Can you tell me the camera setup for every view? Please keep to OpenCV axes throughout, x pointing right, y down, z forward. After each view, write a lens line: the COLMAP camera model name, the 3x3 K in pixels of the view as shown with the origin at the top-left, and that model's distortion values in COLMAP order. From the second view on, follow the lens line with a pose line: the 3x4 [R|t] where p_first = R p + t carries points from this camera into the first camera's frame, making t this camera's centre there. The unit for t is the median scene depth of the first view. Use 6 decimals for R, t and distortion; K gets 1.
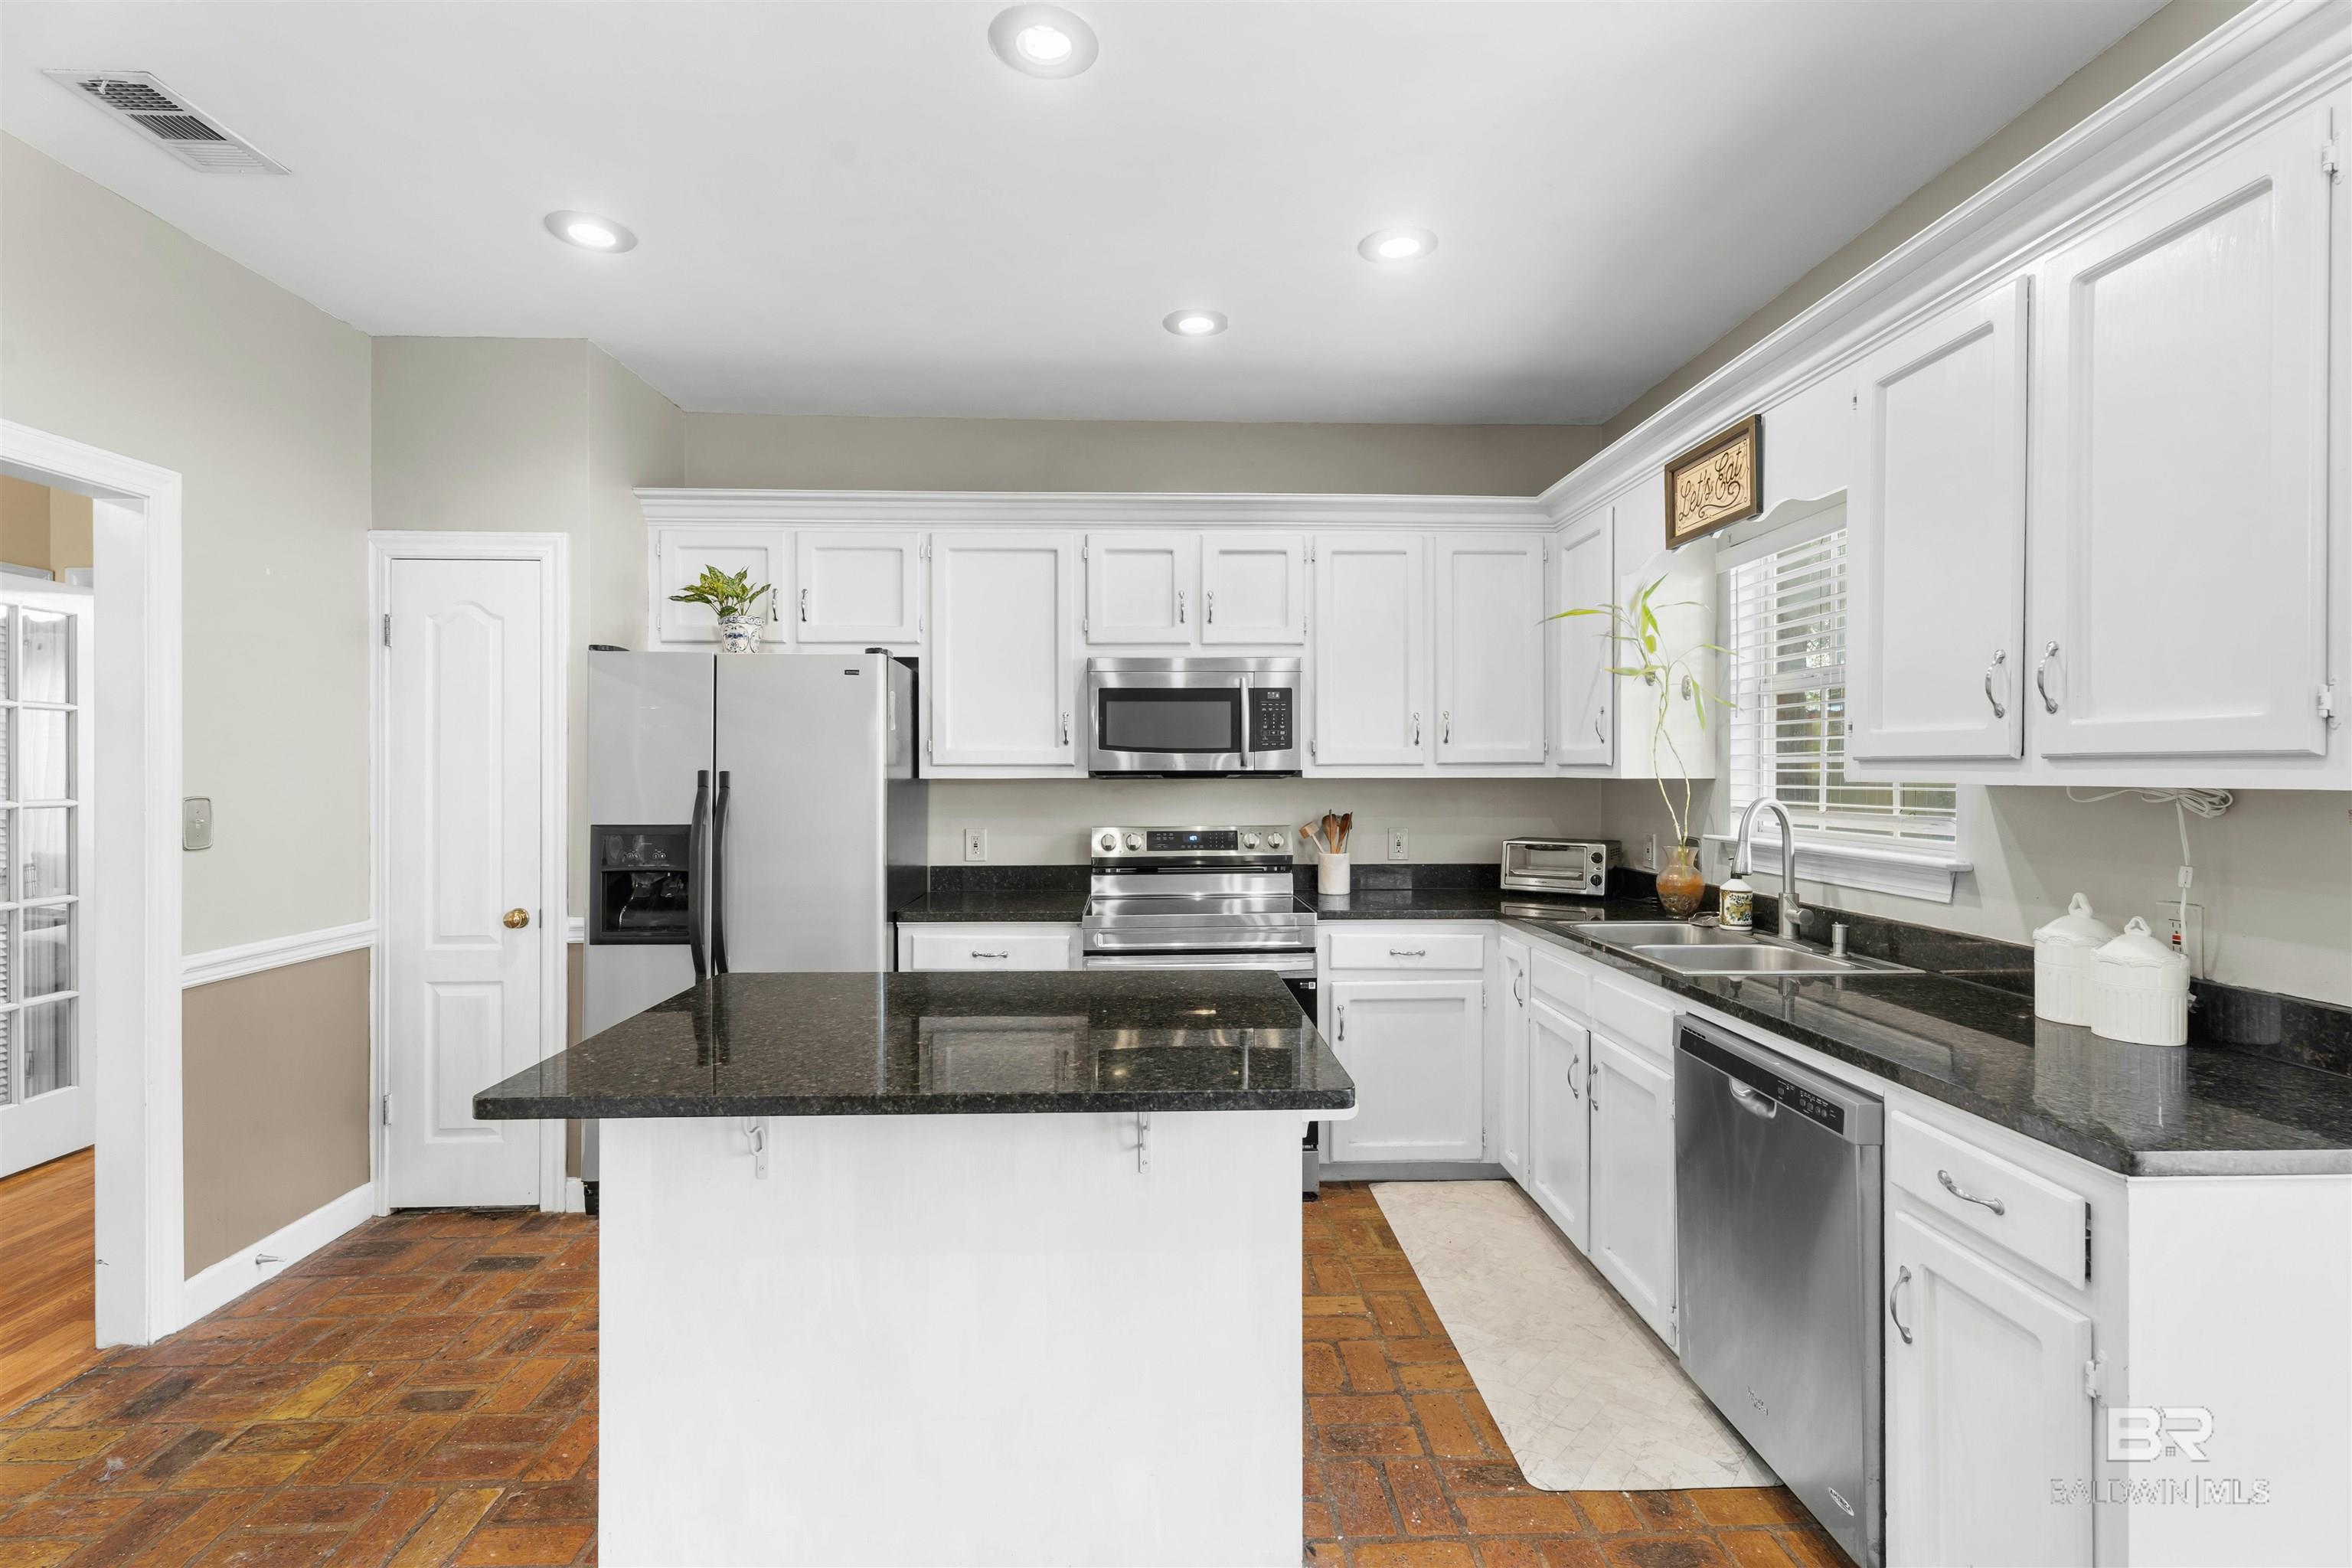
lens RADIAL K [[1069.3, 0, 1176.9], [0, 1069.3, 772.3], [0, 0, 1]] dist [-0.000877, 0.000151]
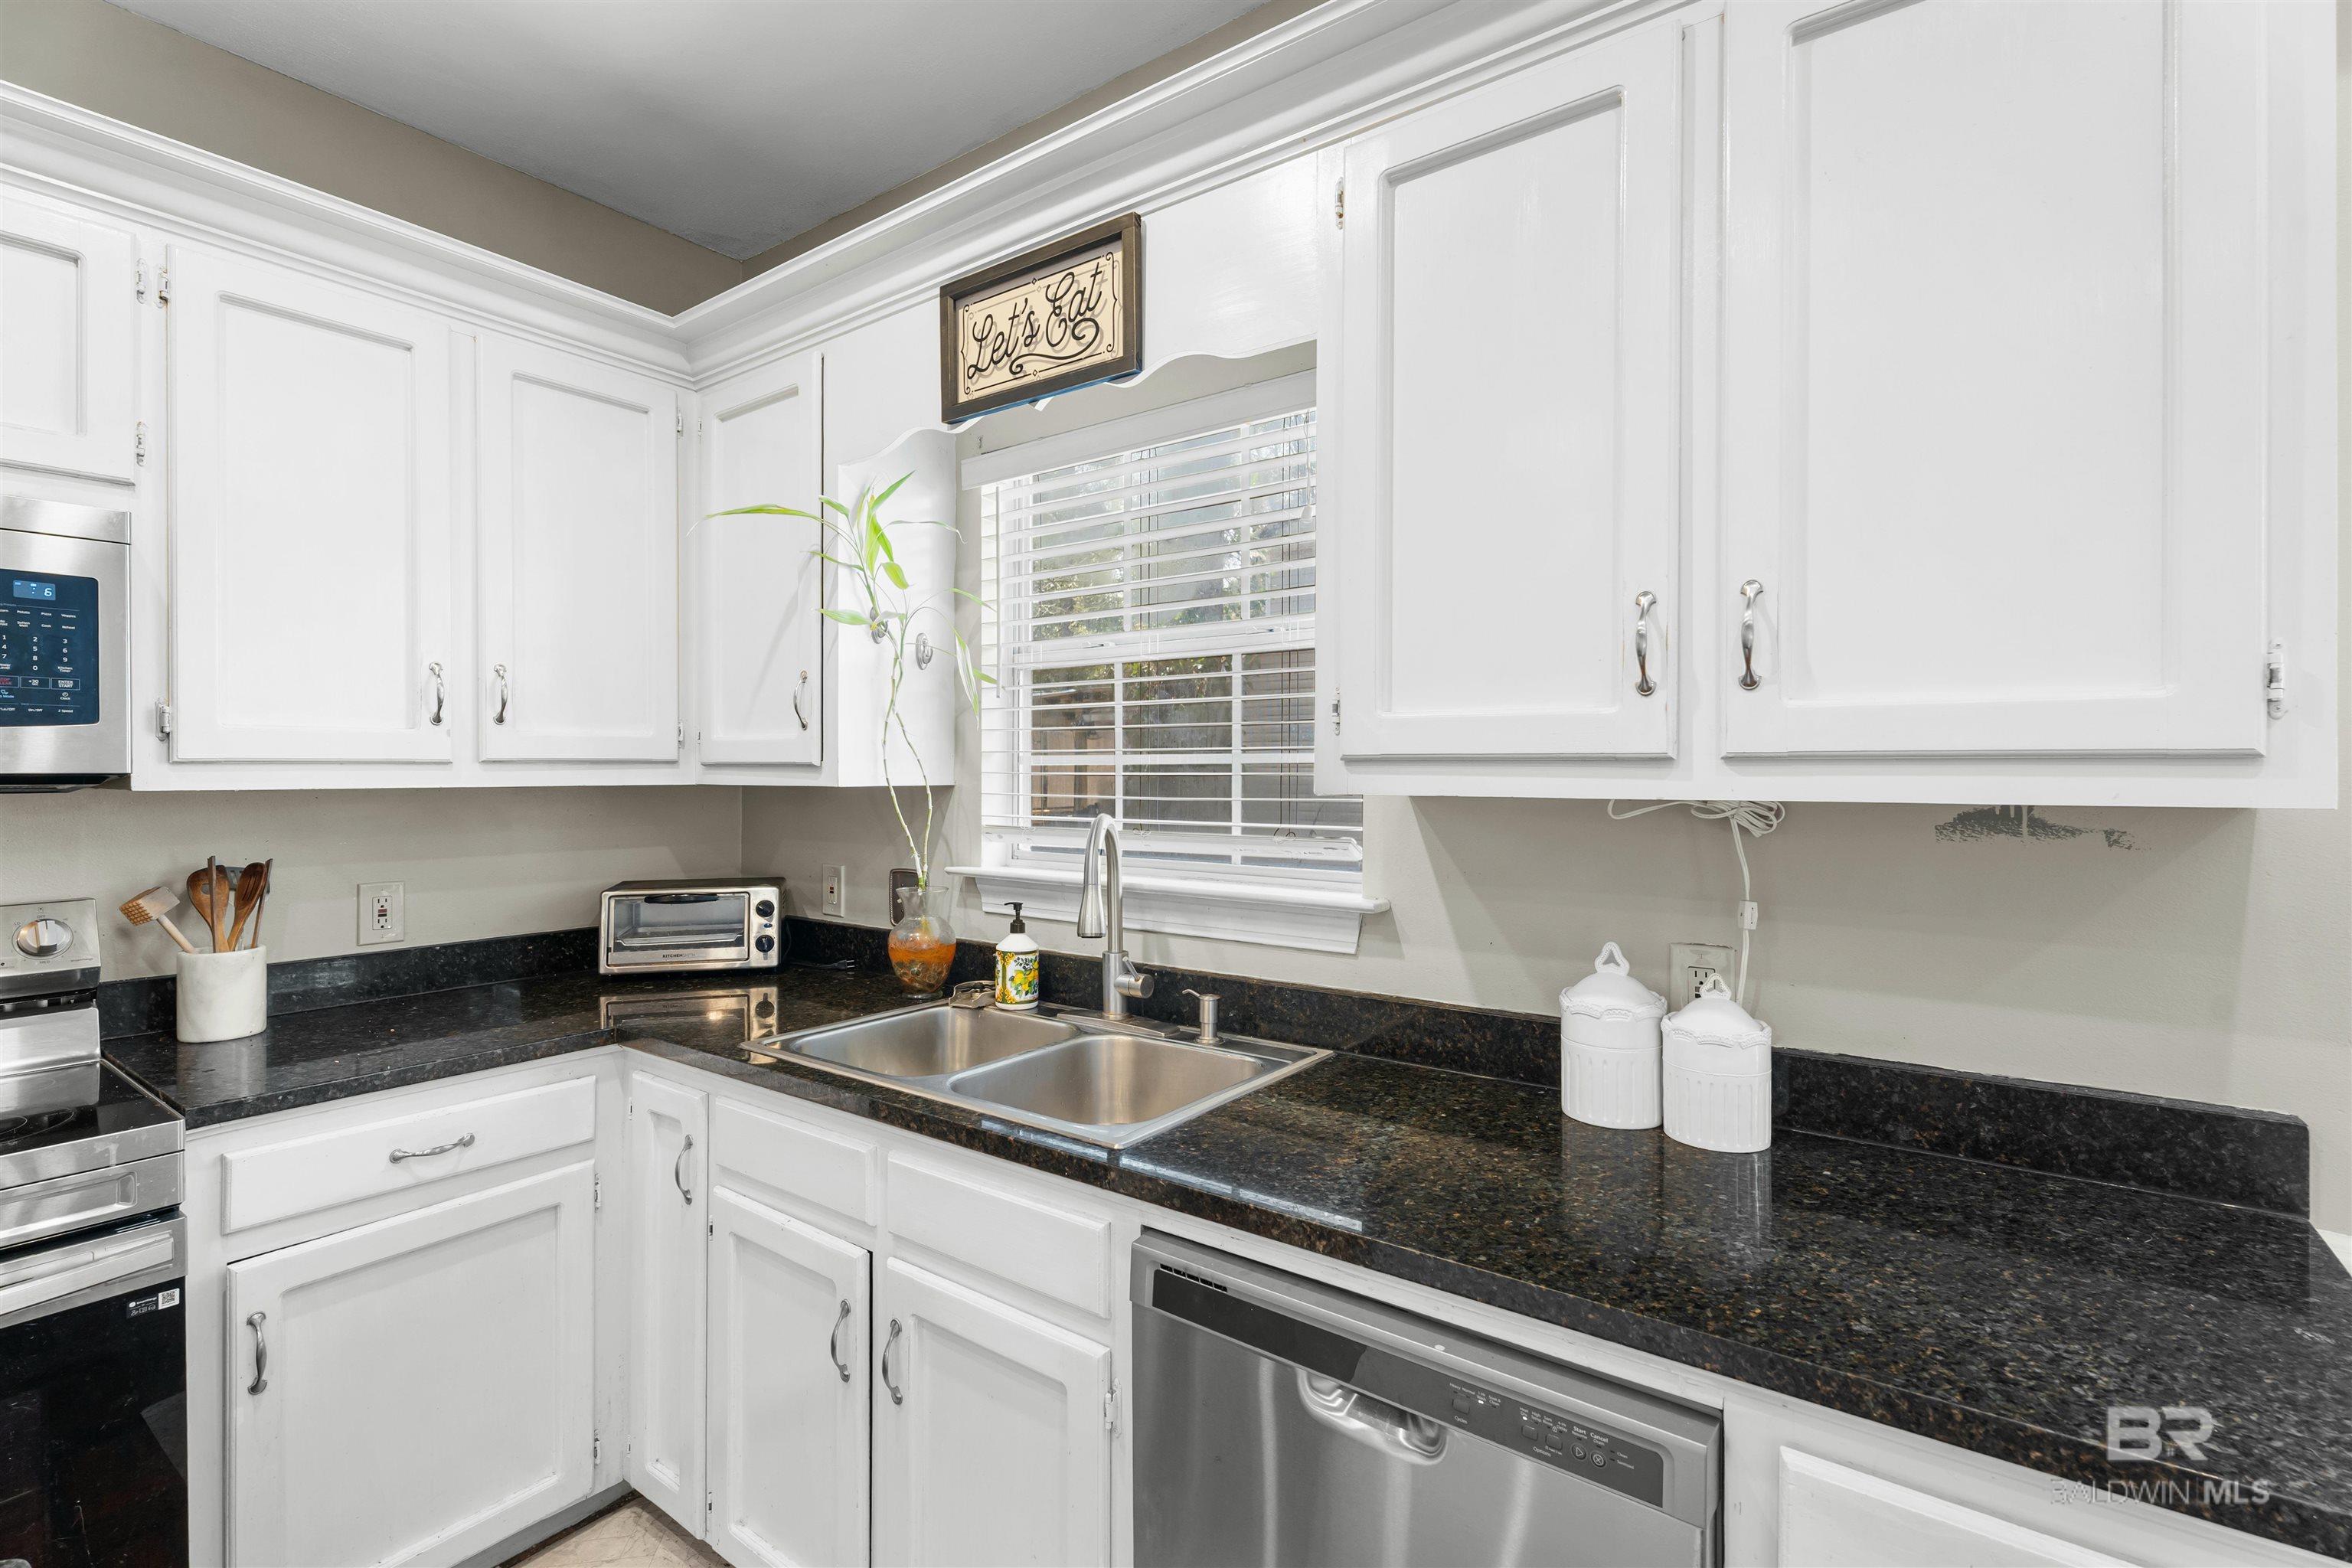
lens RADIAL K [[1069.3, 0, 1176.9], [0, 1069.3, 772.3], [0, 0, 1]] dist [-0.000877, 0.000151]
pose [[0.620824, -0.000857, 0.783950, 0.045288], [0.000335, 1.000000, 0.000828, -0.002993], [-0.783950, -0.000251, 0.620824, 0.441794]]
